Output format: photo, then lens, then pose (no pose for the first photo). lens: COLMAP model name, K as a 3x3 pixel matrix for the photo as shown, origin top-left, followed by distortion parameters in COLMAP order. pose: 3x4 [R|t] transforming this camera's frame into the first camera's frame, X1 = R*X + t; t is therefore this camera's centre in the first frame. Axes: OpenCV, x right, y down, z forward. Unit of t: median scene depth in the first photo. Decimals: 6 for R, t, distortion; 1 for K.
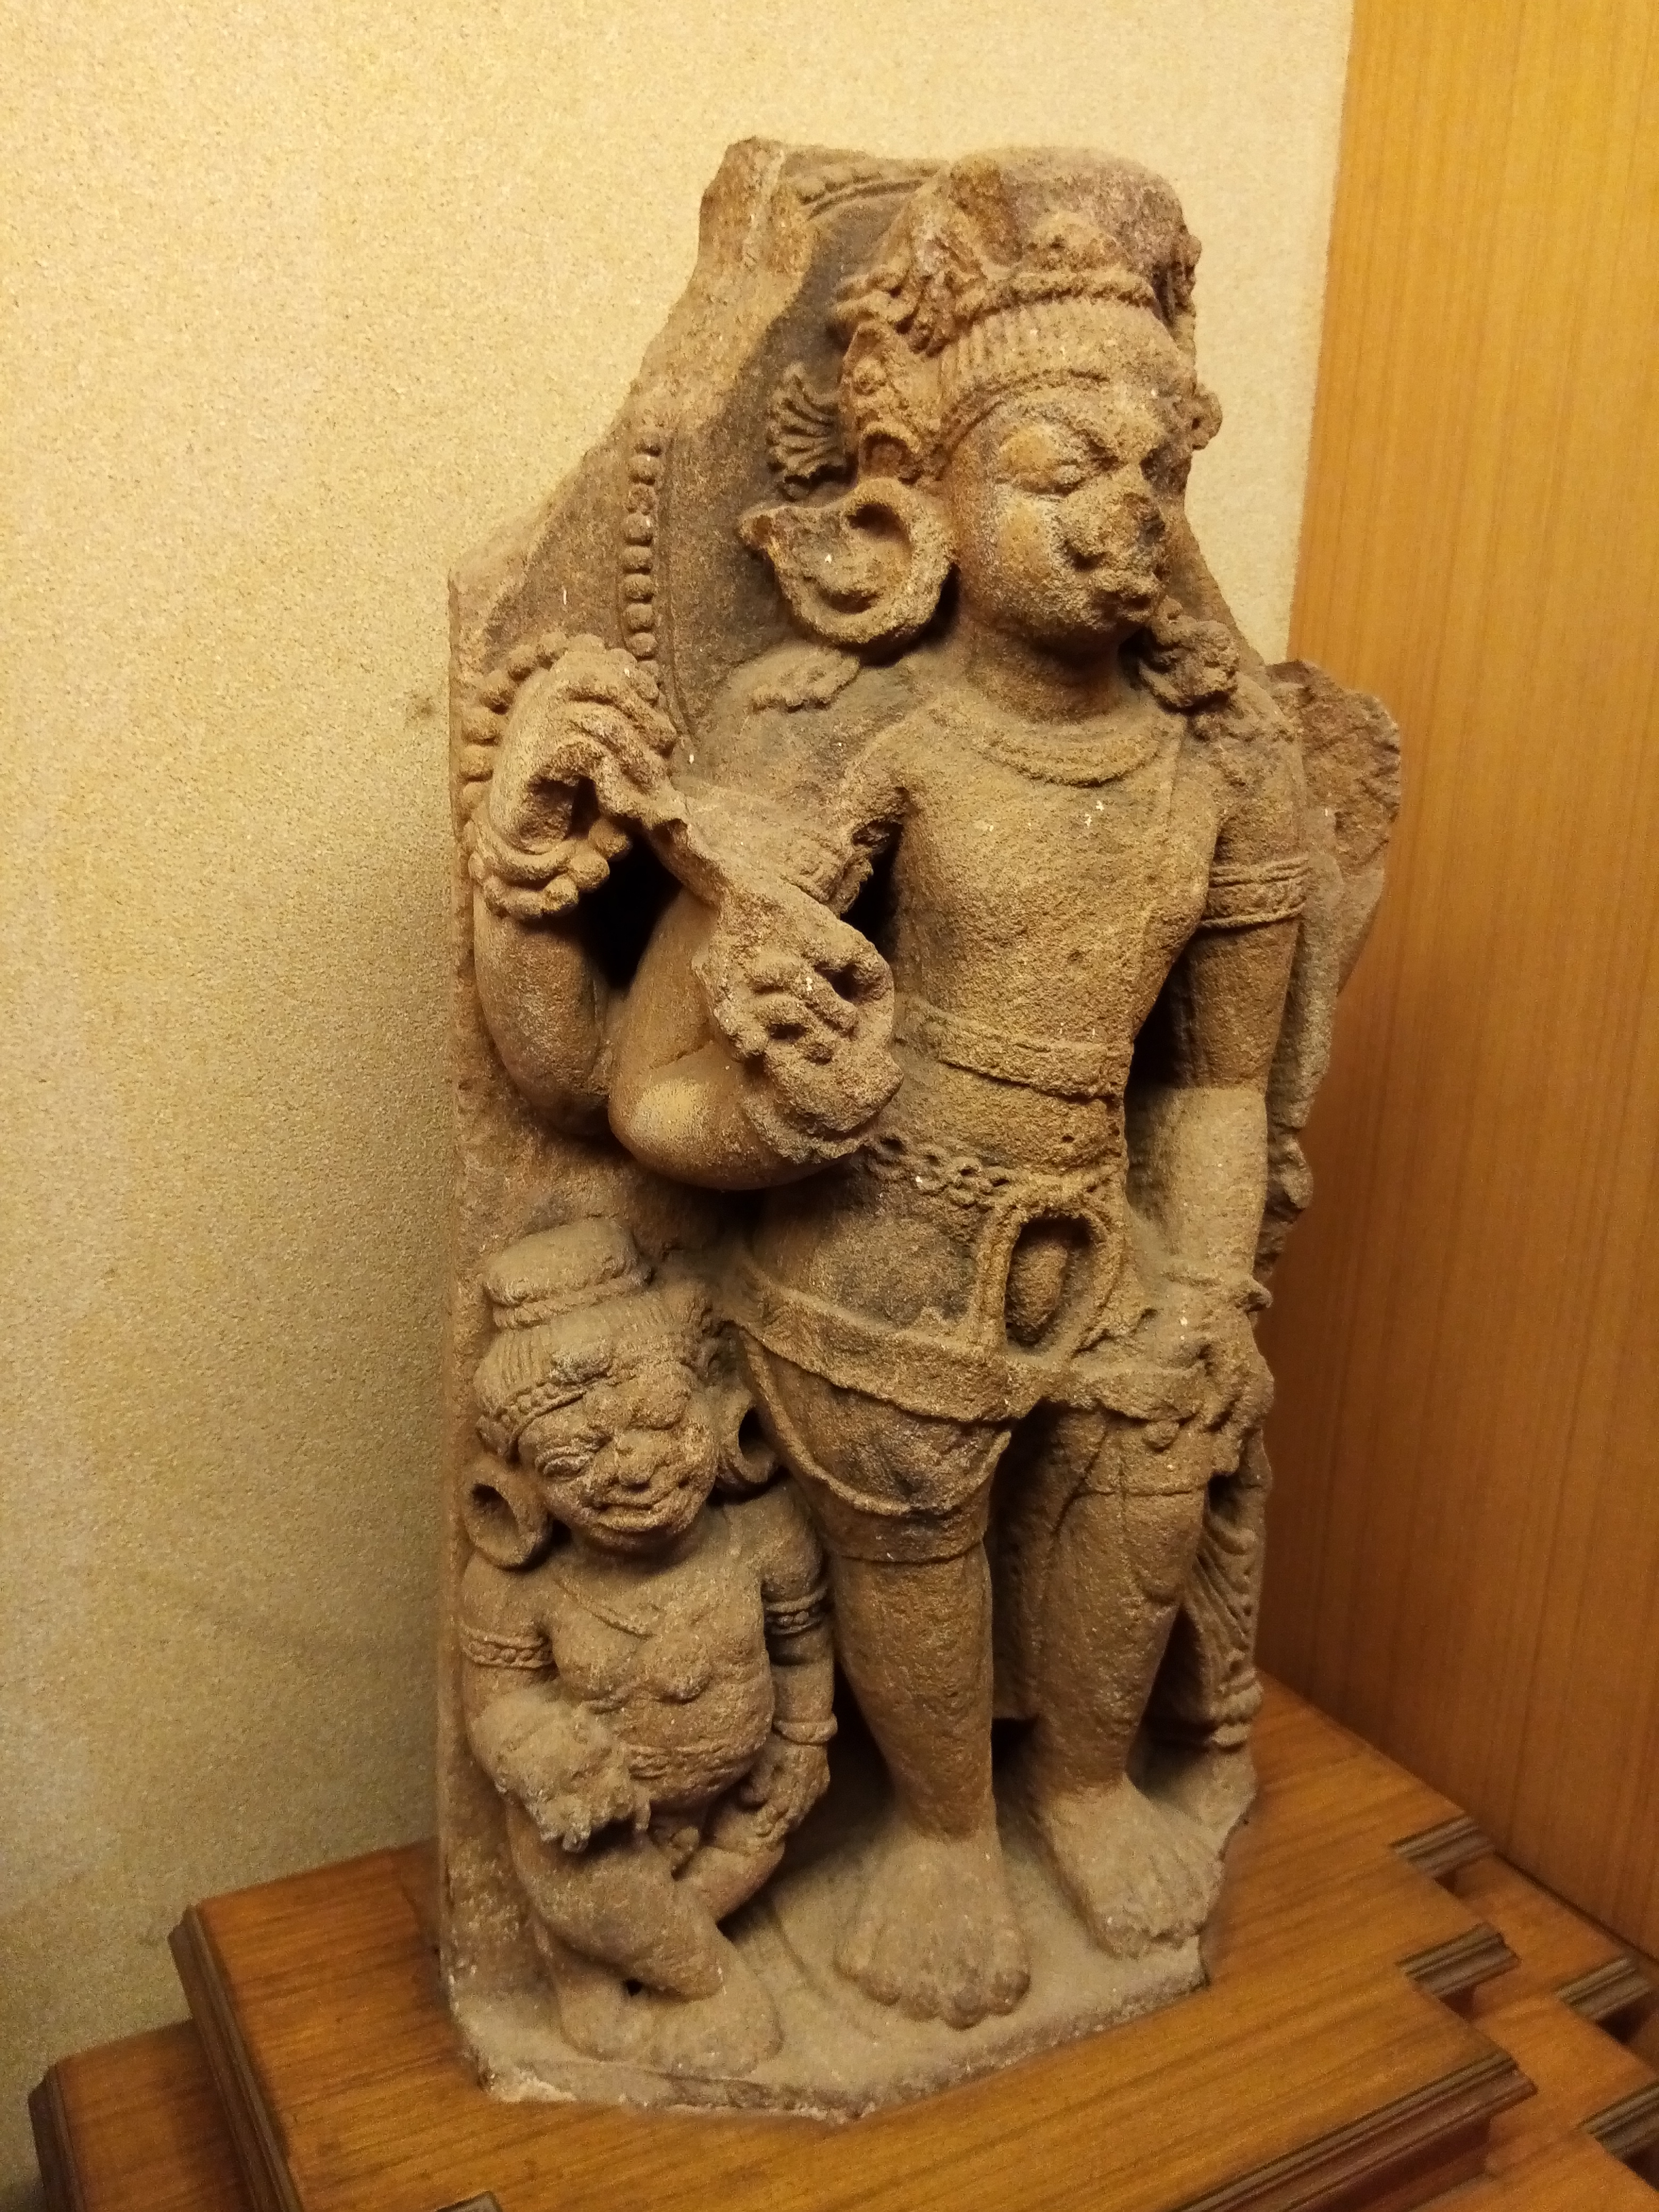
lens RADIAL K [[1741.2, 0, 829.5], [0, 1741.2, 1106.0], [0, 0, 1]] dist [0.070397, -0.149946]
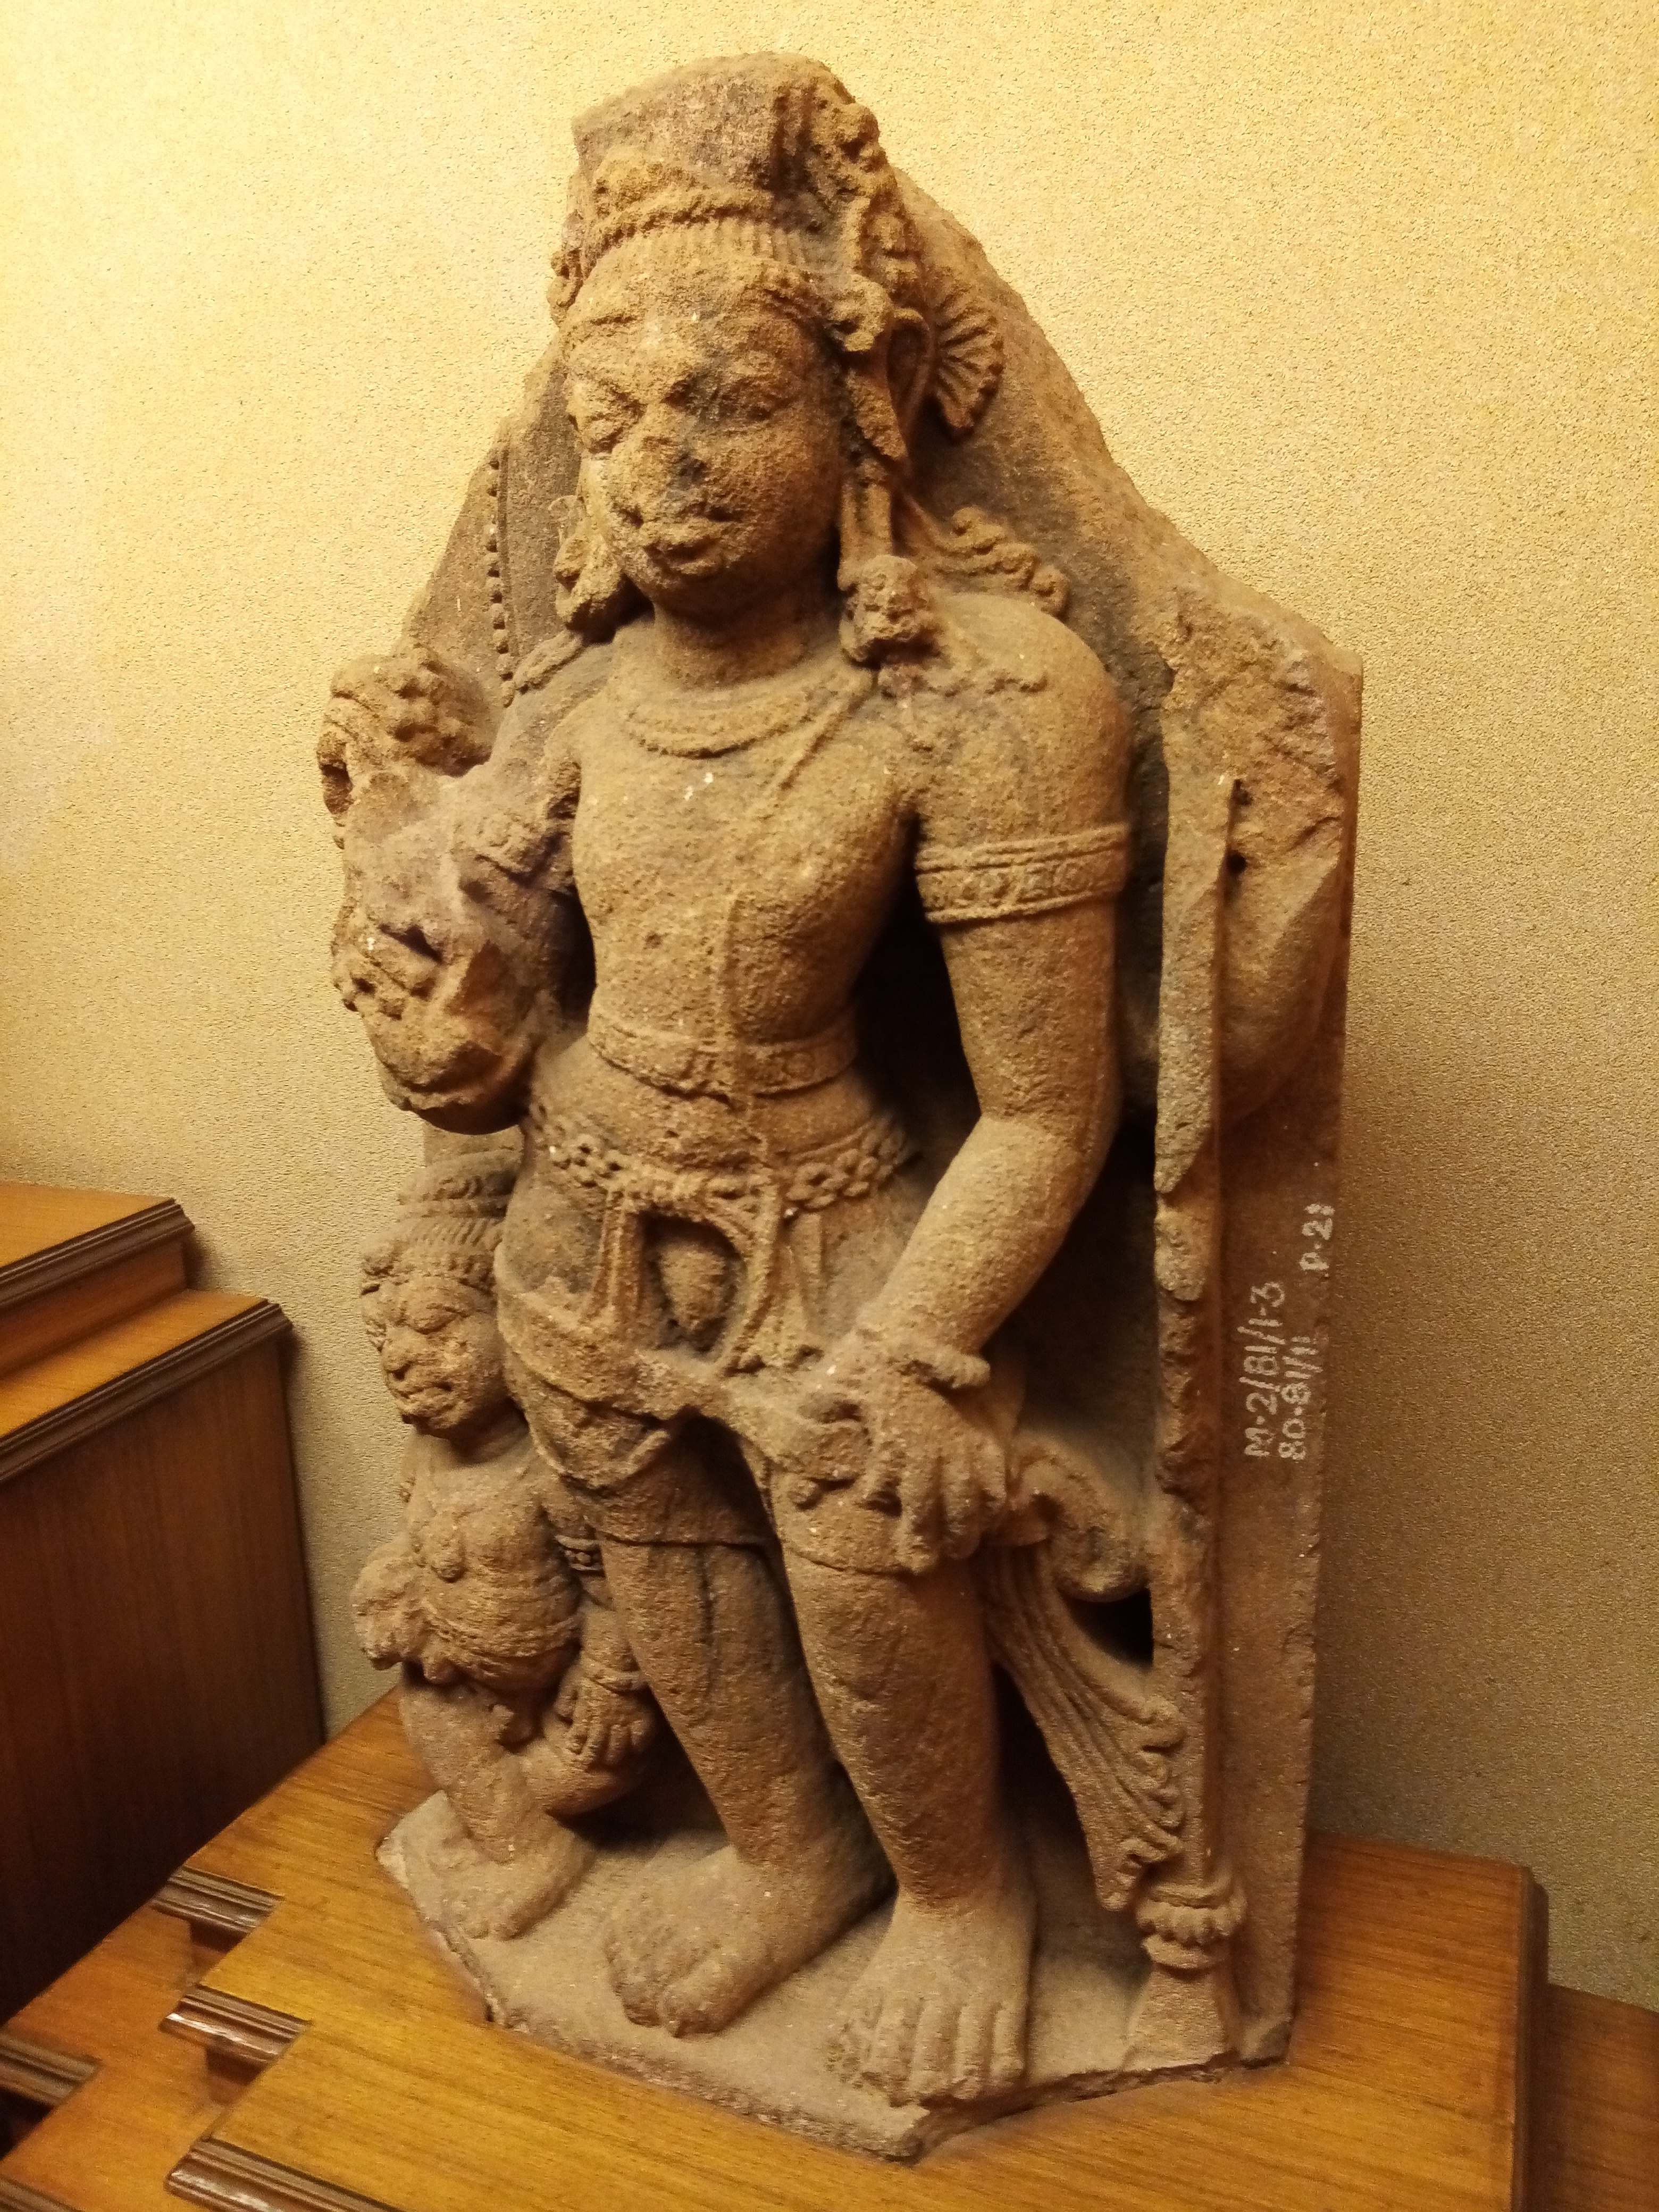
lens RADIAL K [[1741.5, 0, 860.6], [0, 1741.5, 1107.4], [0, 0, 1]] dist [0.082477, -0.161815]
pose [[0.608470, 0.128969, -0.783027, 0.942297], [-0.123227, 0.990093, 0.067317, -0.071801], [0.783951, 0.055529, 0.618335, 0.501779]]
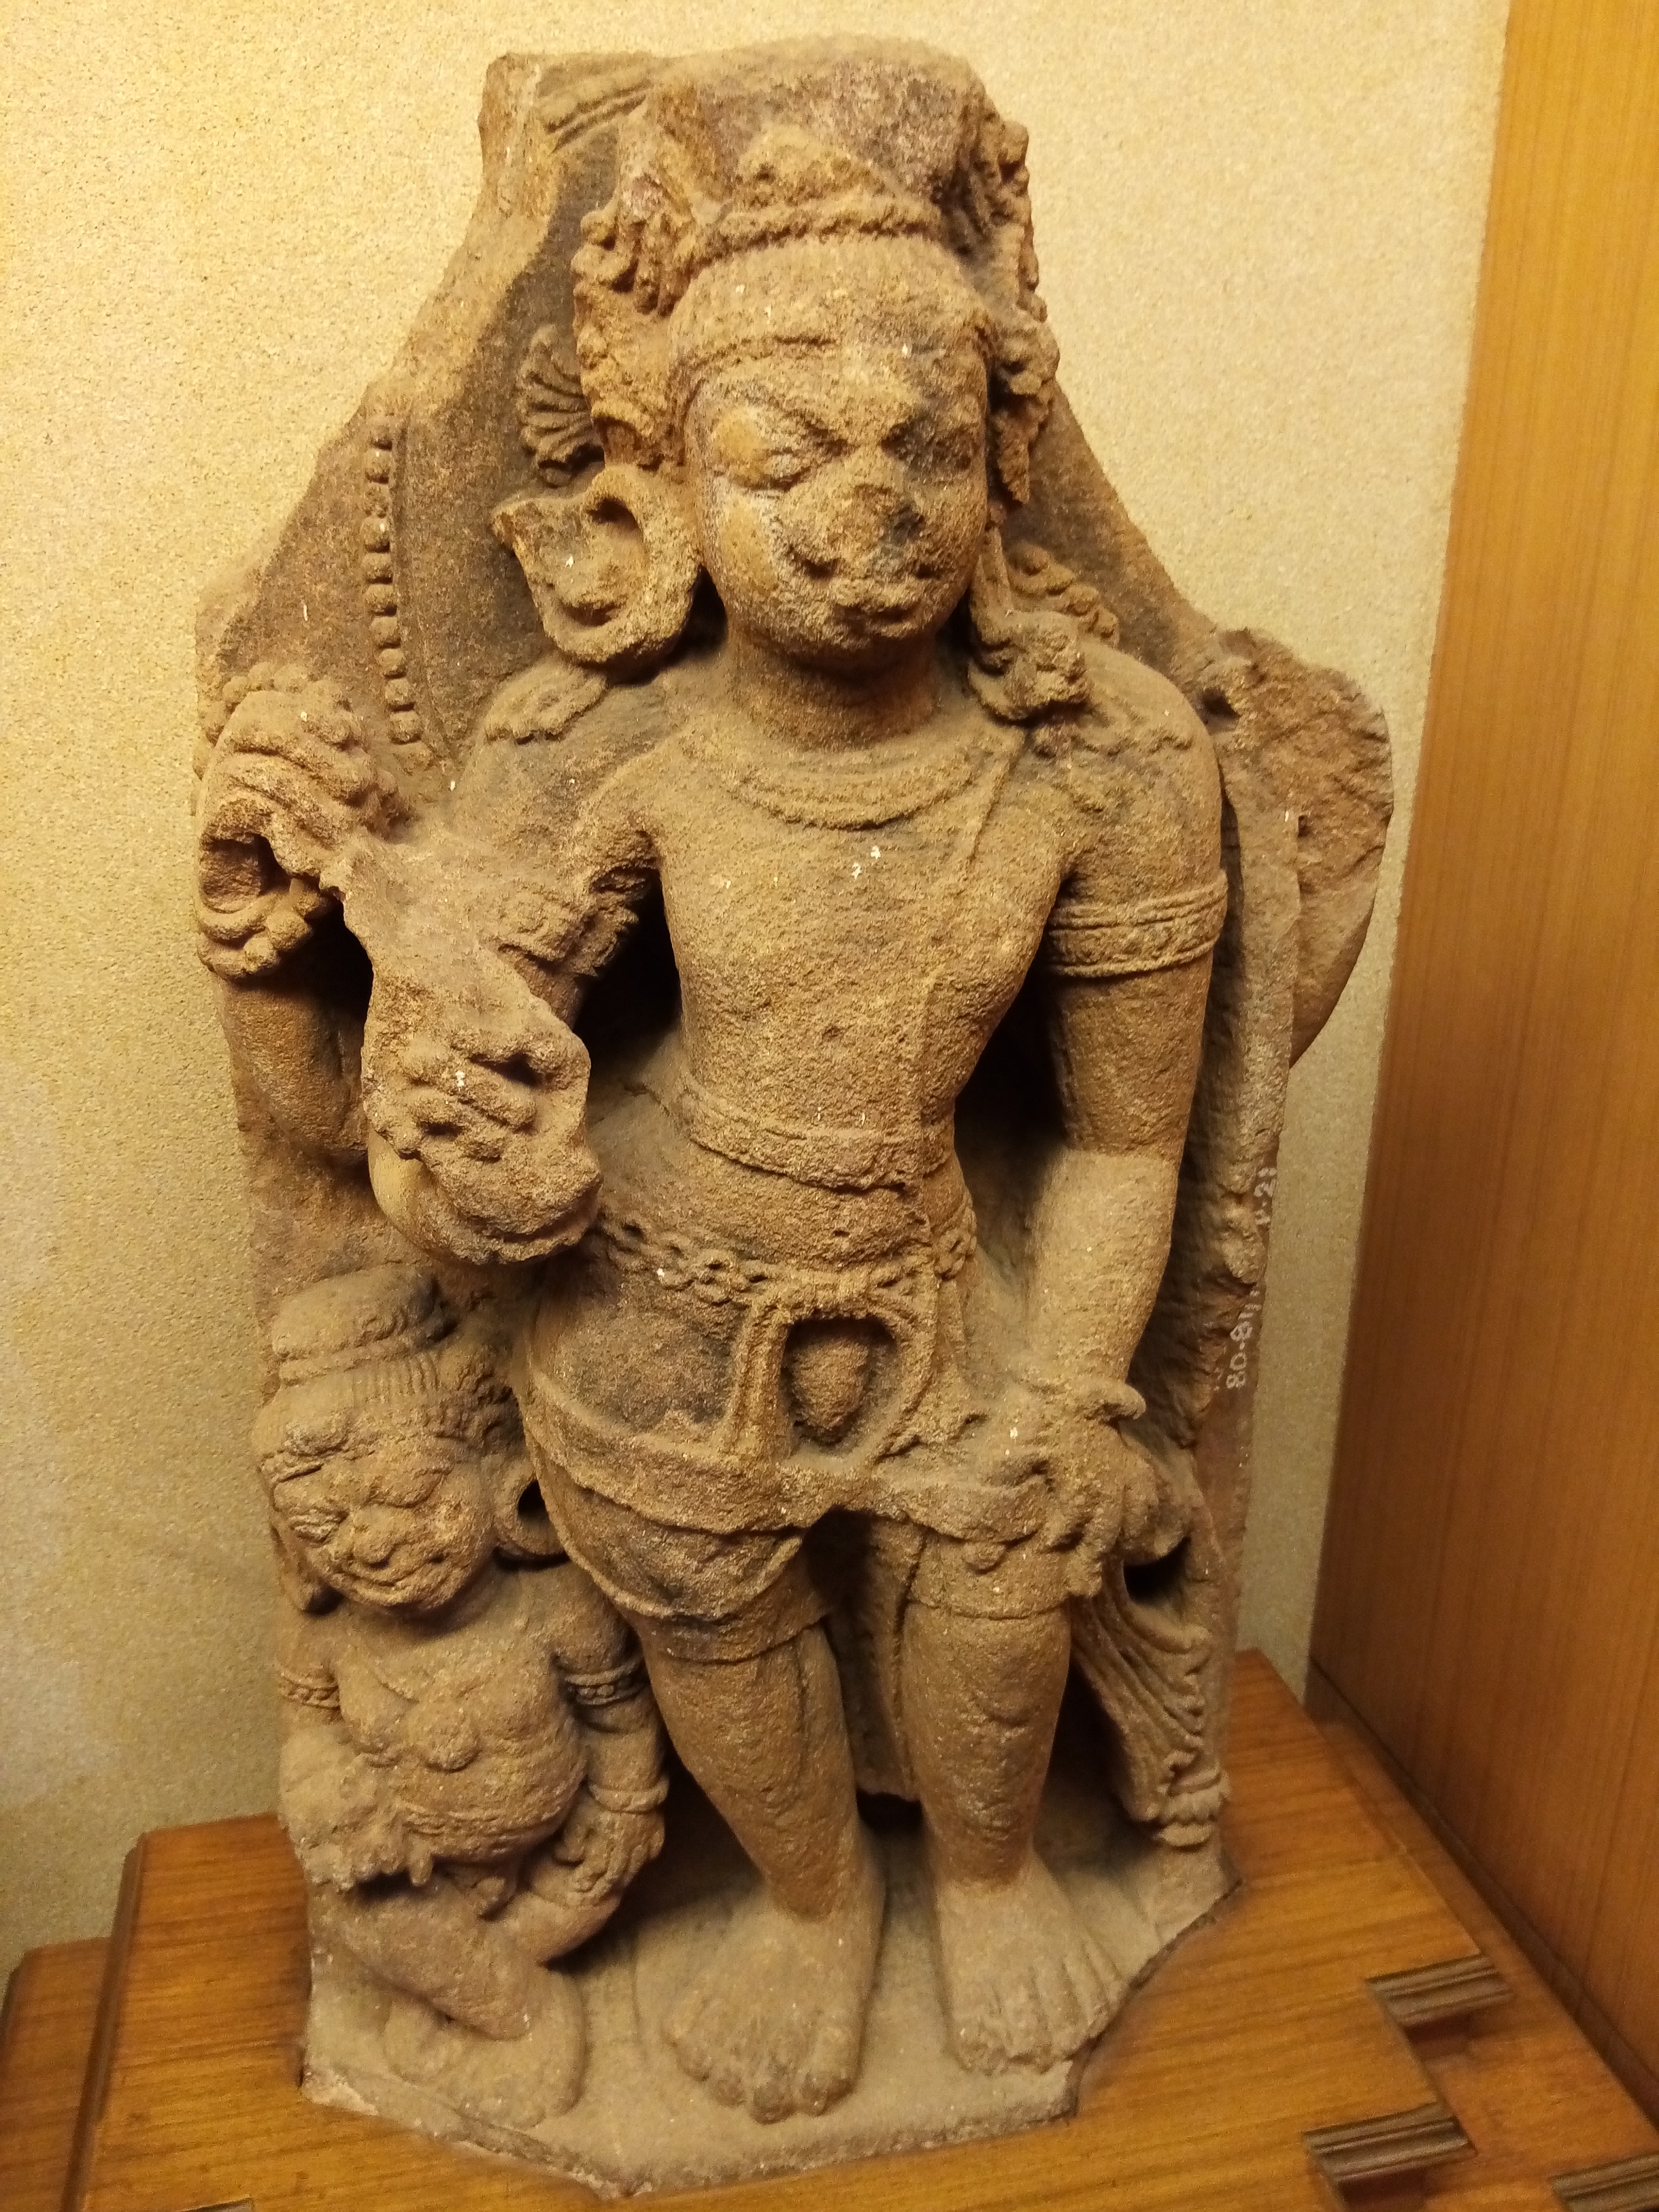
lens RADIAL K [[1741.2, 0, 829.5], [0, 1741.2, 1106.0], [0, 0, 1]] dist [0.070397, -0.149946]
pose [[0.957822, 0.059274, -0.281184, 0.375855], [-0.025737, 0.992258, 0.121498, -0.151356], [0.286208, -0.109137, 0.951932, 0.178712]]
